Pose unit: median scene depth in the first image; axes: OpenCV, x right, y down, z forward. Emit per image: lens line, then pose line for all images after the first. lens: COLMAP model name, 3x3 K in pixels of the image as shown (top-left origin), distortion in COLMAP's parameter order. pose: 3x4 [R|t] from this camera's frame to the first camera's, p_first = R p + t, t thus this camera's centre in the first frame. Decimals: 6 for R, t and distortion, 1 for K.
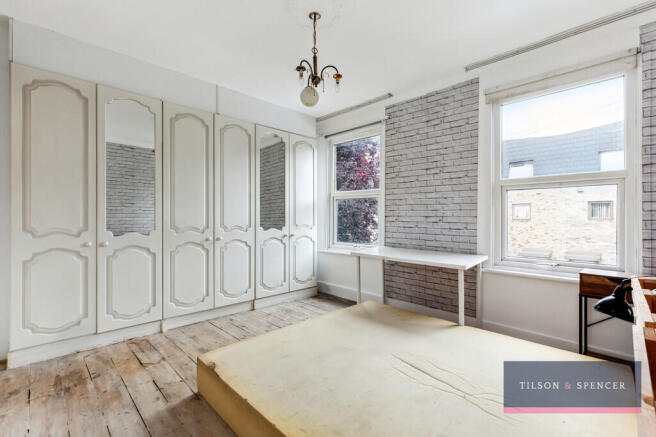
lens RADIAL K [[298.8, 0, 332.8], [0, 298.8, 218.1], [0, 0, 1]] dist [0.003182, 0.000027]
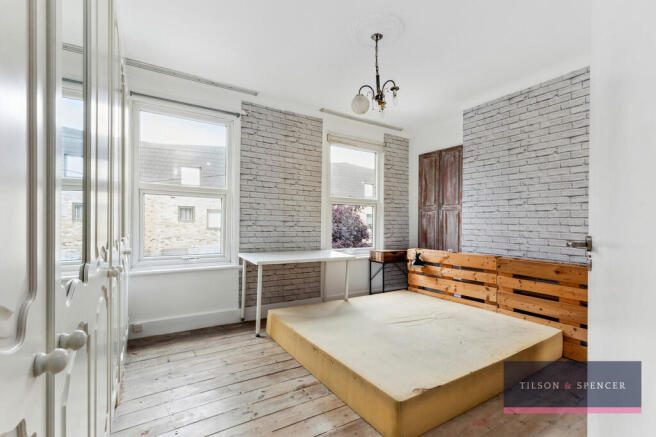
lens RADIAL K [[298.8, 0, 331.5], [0, 298.8, 222.8], [0, 0, 1]] dist [0.003182, 0.000027]
pose [[0.208413, -0.002307, 0.978038, -0.691890], [-0.011144, 0.999927, 0.004733, -0.005841], [-0.977977, -0.011886, 0.208372, 0.560100]]
